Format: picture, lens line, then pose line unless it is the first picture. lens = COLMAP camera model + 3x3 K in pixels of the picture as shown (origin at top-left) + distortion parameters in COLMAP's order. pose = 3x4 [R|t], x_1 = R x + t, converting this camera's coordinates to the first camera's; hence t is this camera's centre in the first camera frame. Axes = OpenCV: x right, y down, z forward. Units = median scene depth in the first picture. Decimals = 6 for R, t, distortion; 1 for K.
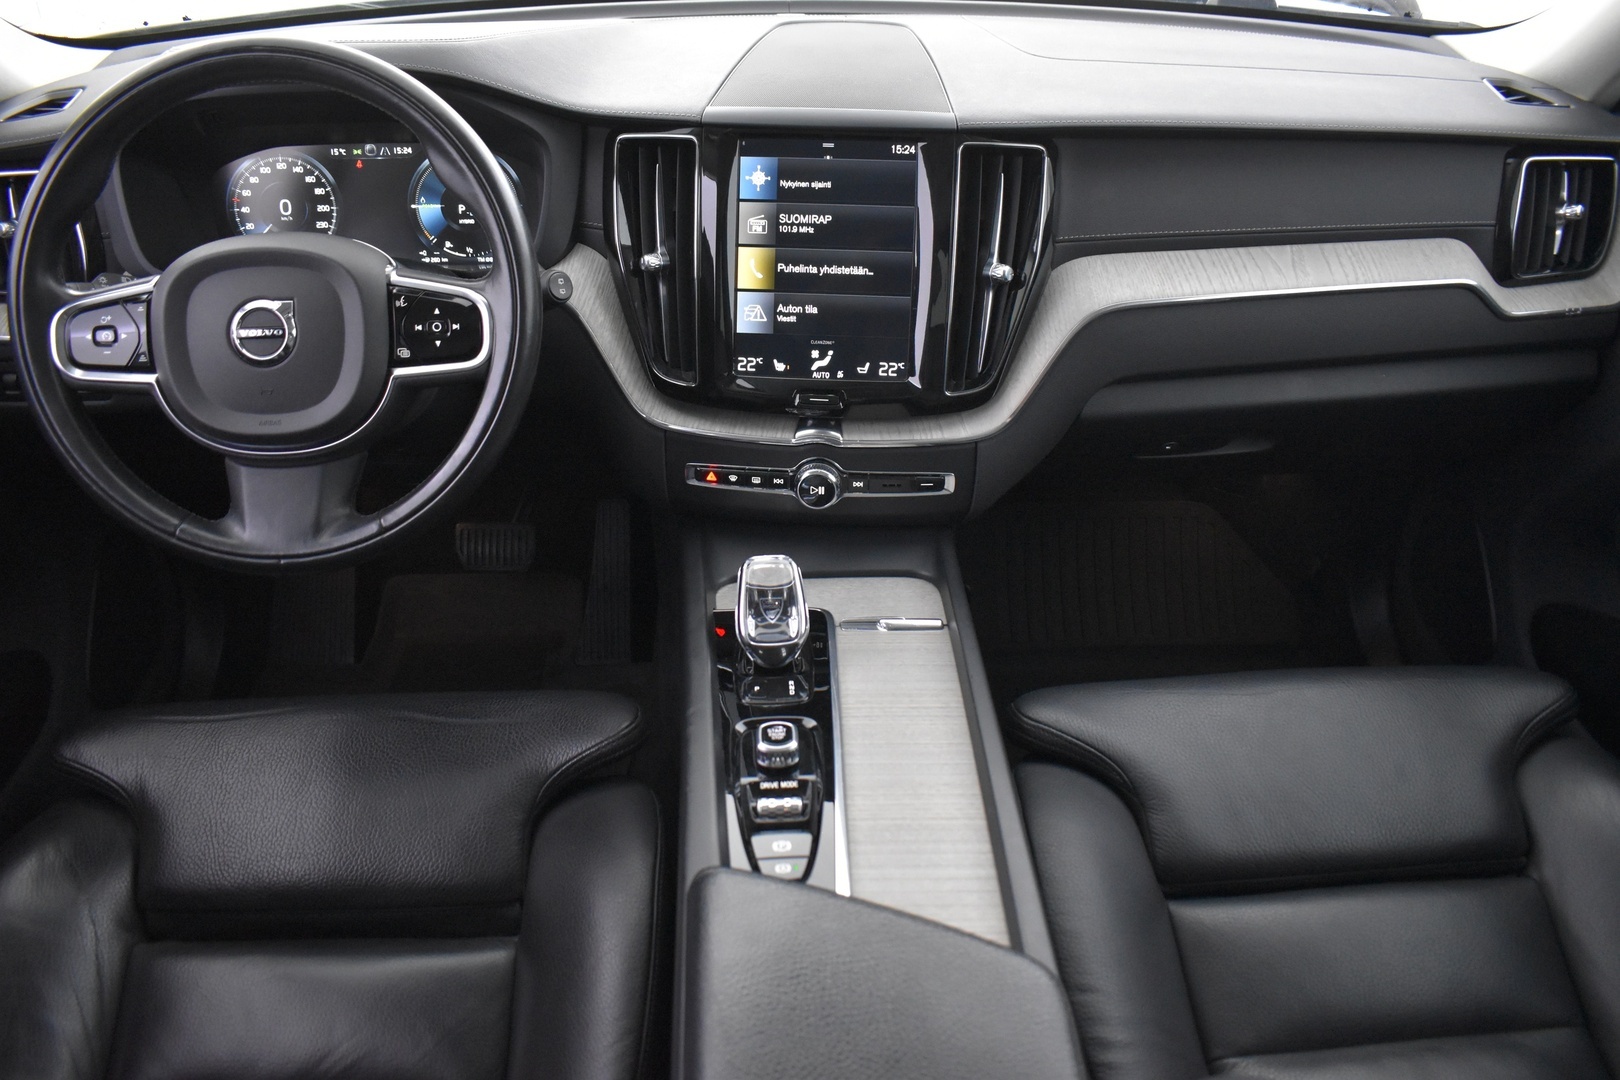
lens RADIAL K [[1271.5, 0, 810.0], [0, 1271.5, 540.0], [0, 0, 1]] dist [-0.086316, 0.005090]
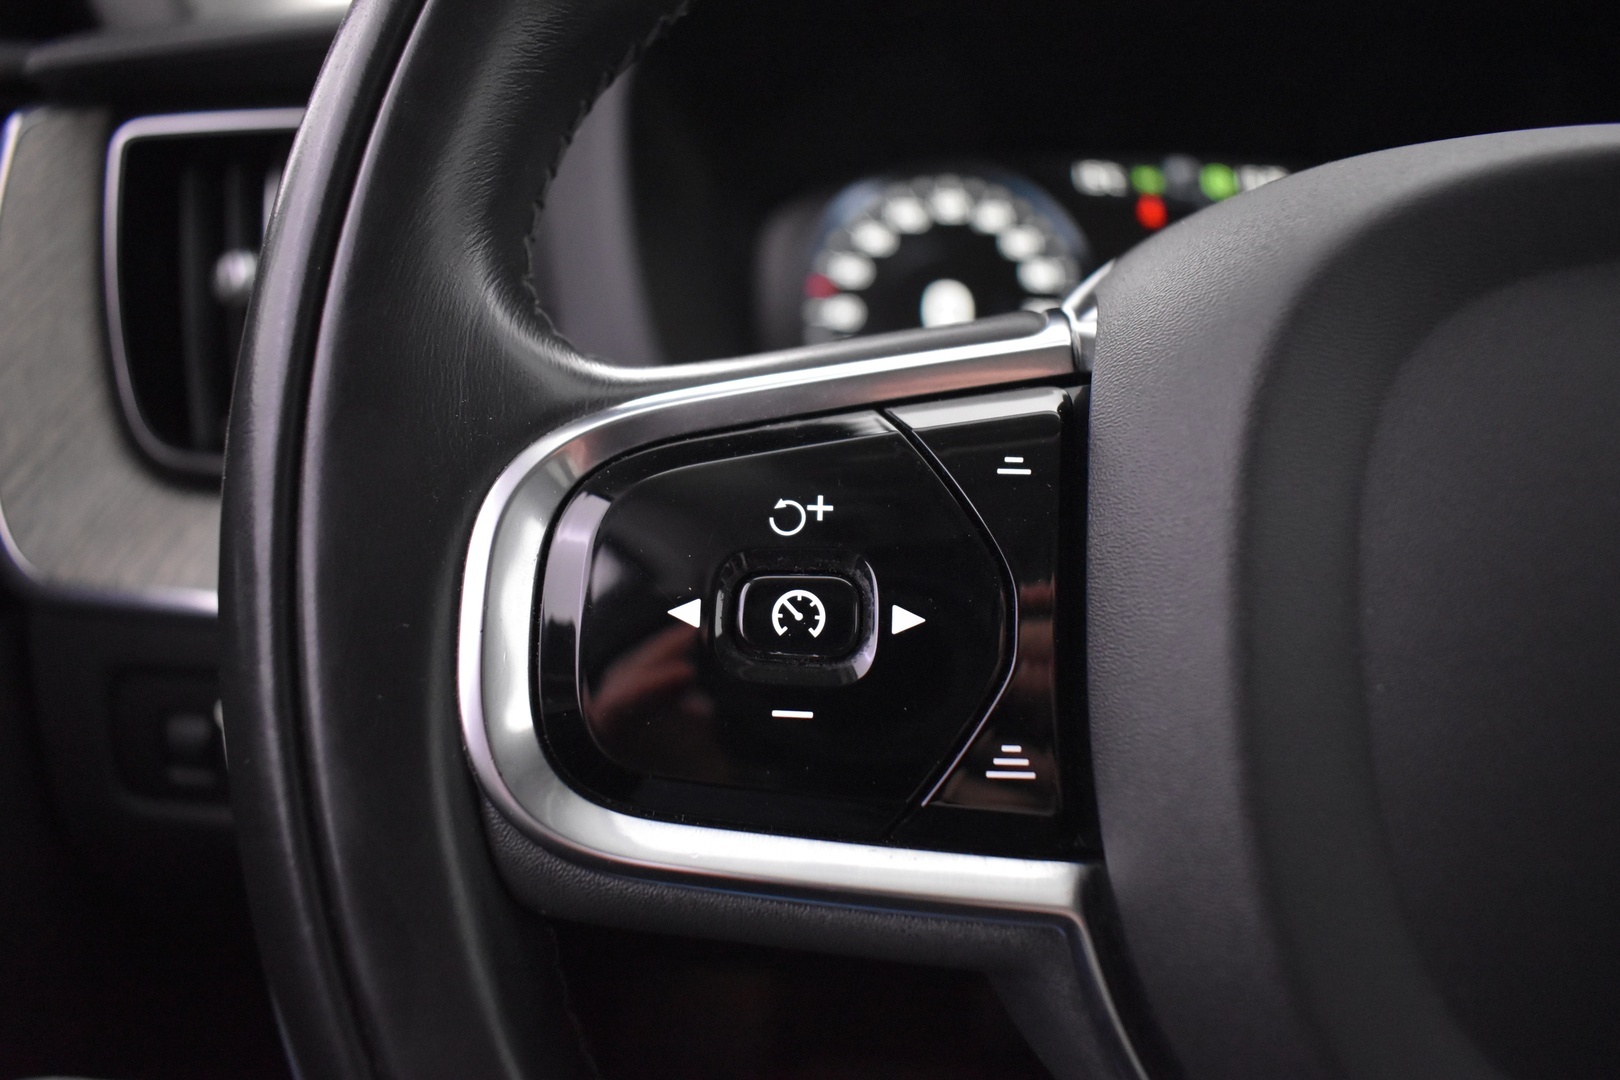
lens RADIAL K [[1245.5, 0, 812.8], [0, 1245.5, 545.5], [0, 0, 1]] dist [-0.080147, 0.005425]
pose [[0.993392, 0.029252, -0.110981, -0.529038], [-0.054451, 0.971341, -0.231368, -0.131976], [0.101032, 0.235883, 0.966515, 0.806731]]
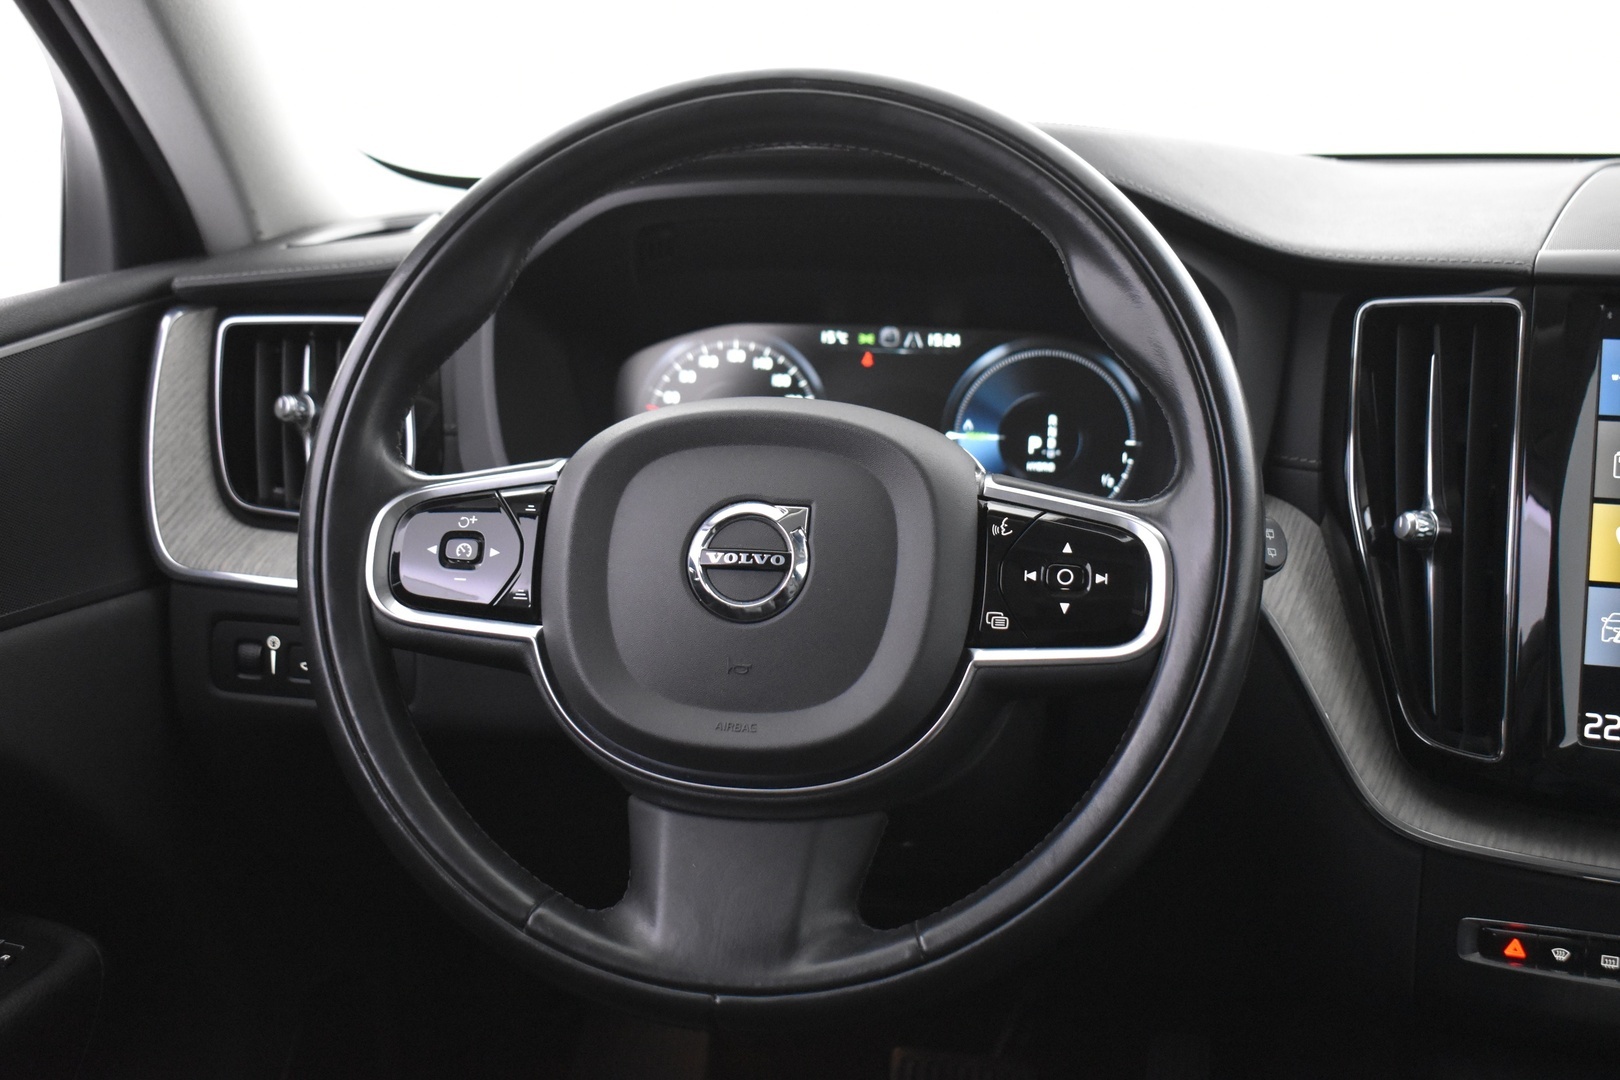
lens RADIAL K [[2041.8, 0, 810.0], [0, 2041.8, 540.0], [0, 0, 1]] dist [-0.051014, 0.009042]
pose [[0.966770, 0.044921, -0.251670, -0.180382], [-0.120618, 0.948130, -0.294109, 0.077913], [0.225404, 0.314691, 0.922042, 0.178450]]
